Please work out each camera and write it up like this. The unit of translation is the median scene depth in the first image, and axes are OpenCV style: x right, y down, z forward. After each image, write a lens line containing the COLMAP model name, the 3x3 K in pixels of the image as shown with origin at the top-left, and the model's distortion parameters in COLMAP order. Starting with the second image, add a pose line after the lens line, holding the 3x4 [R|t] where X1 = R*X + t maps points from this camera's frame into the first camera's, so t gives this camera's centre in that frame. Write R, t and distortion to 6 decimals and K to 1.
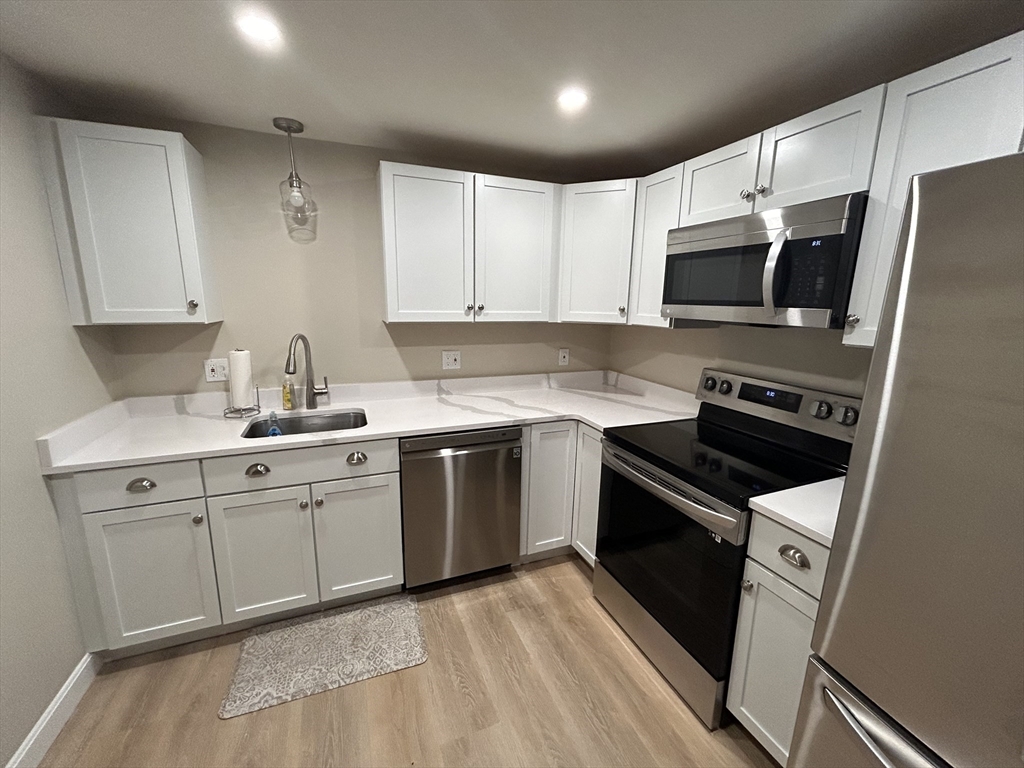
lens RADIAL K [[414.9, 0, 511.1], [0, 414.9, 382.2], [0, 0, 1]] dist [-0.008655, 0.003958]
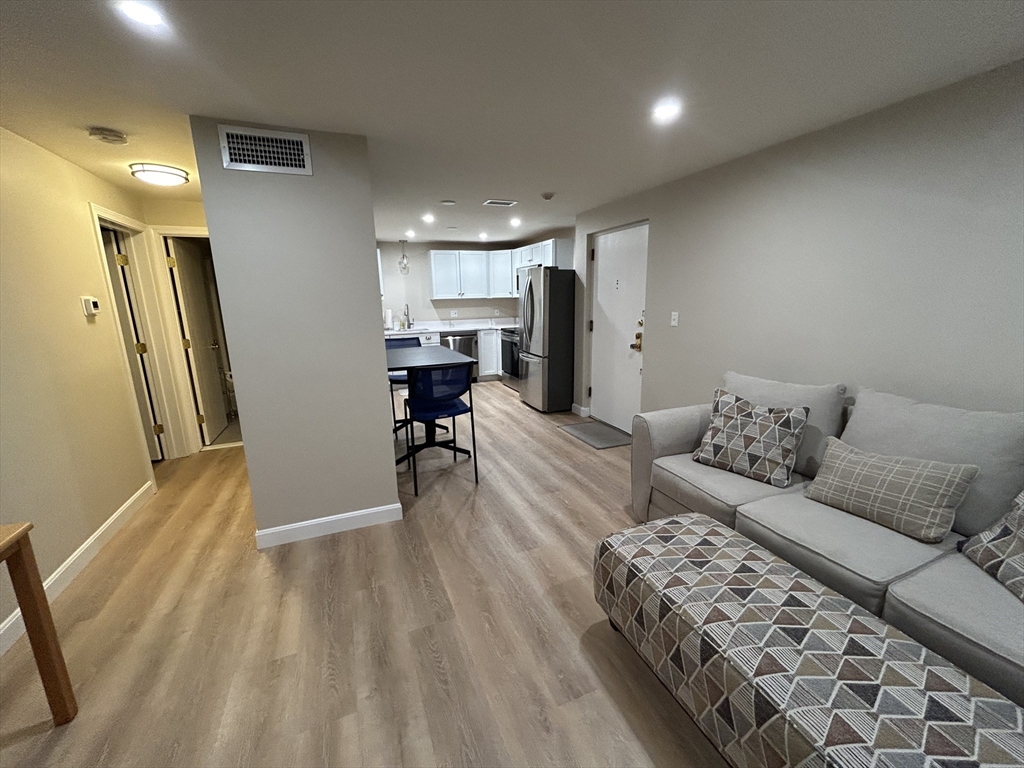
lens RADIAL K [[414.9, 0, 511.1], [0, 414.9, 382.2], [0, 0, 1]] dist [-0.008655, 0.003958]
pose [[0.999204, -0.039155, -0.007599, 0.279854], [0.039238, 0.999169, 0.011075, 0.452644], [0.007159, -0.011365, 0.999910, -2.065340]]
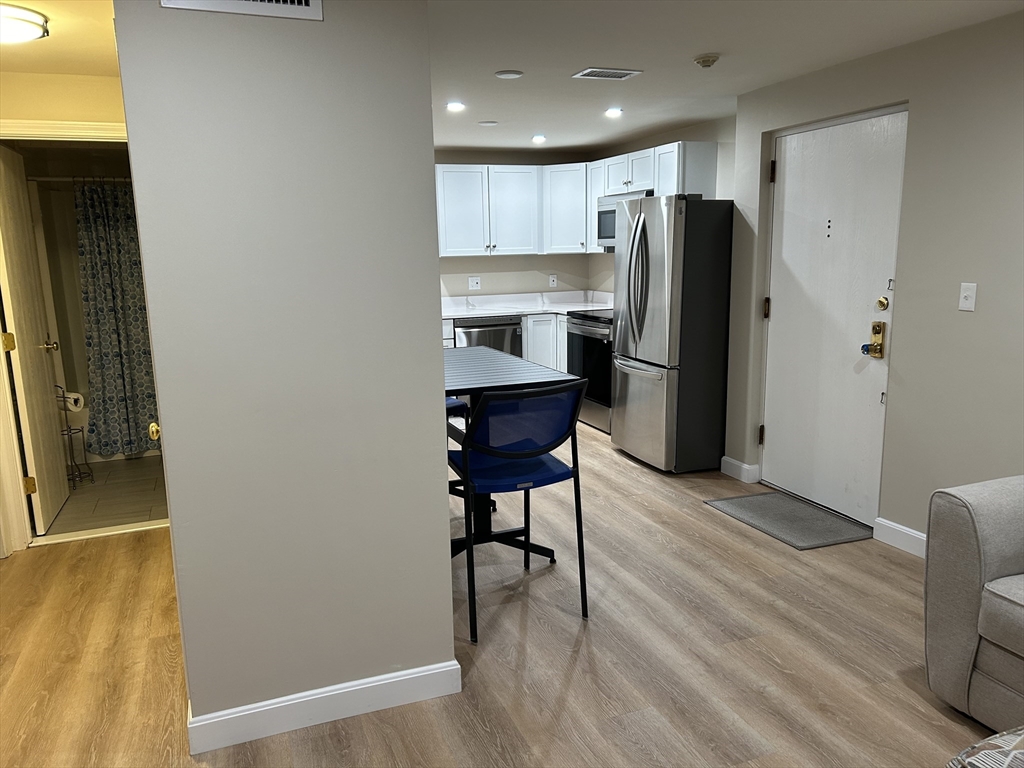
lens RADIAL K [[765.6, 0, 506.7], [0, 765.6, 389.4], [0, 0, 1]] dist [0.035895, -0.026971]
pose [[0.998790, -0.036303, -0.033168, 0.056271], [0.035912, 0.999279, -0.012292, 0.421108], [0.033591, 0.011086, 0.999374, -2.004505]]
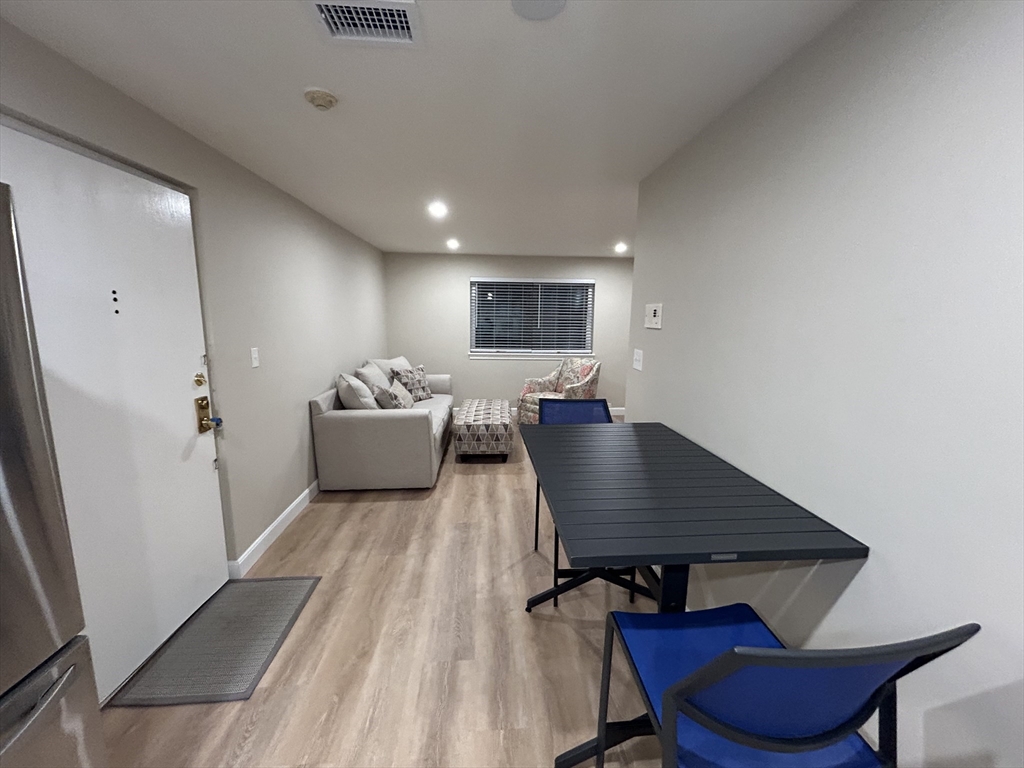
lens RADIAL K [[414.9, 0, 511.1], [0, 414.9, 382.2], [0, 0, 1]] dist [-0.008655, 0.003958]
pose [[-0.946358, -0.081504, 0.312672, -0.127892], [0.034937, 0.936181, 0.349778, -0.048077], [-0.321226, 0.341939, -0.883115, 0.284704]]
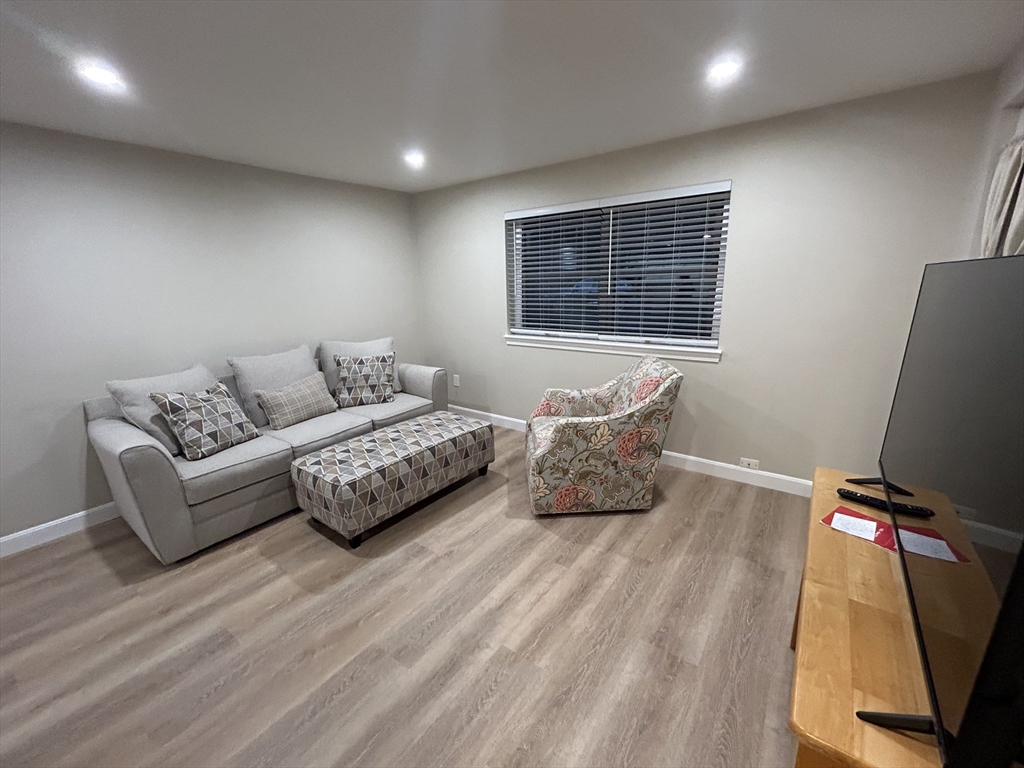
lens RADIAL K [[414.9, 0, 511.1], [0, 414.9, 382.2], [0, 0, 1]] dist [-0.008655, 0.003958]
pose [[-0.513966, -0.209206, 0.831908, -0.518566], [0.189166, 0.918288, 0.347798, 0.285463], [-0.836693, 0.336126, -0.432395, -1.266416]]
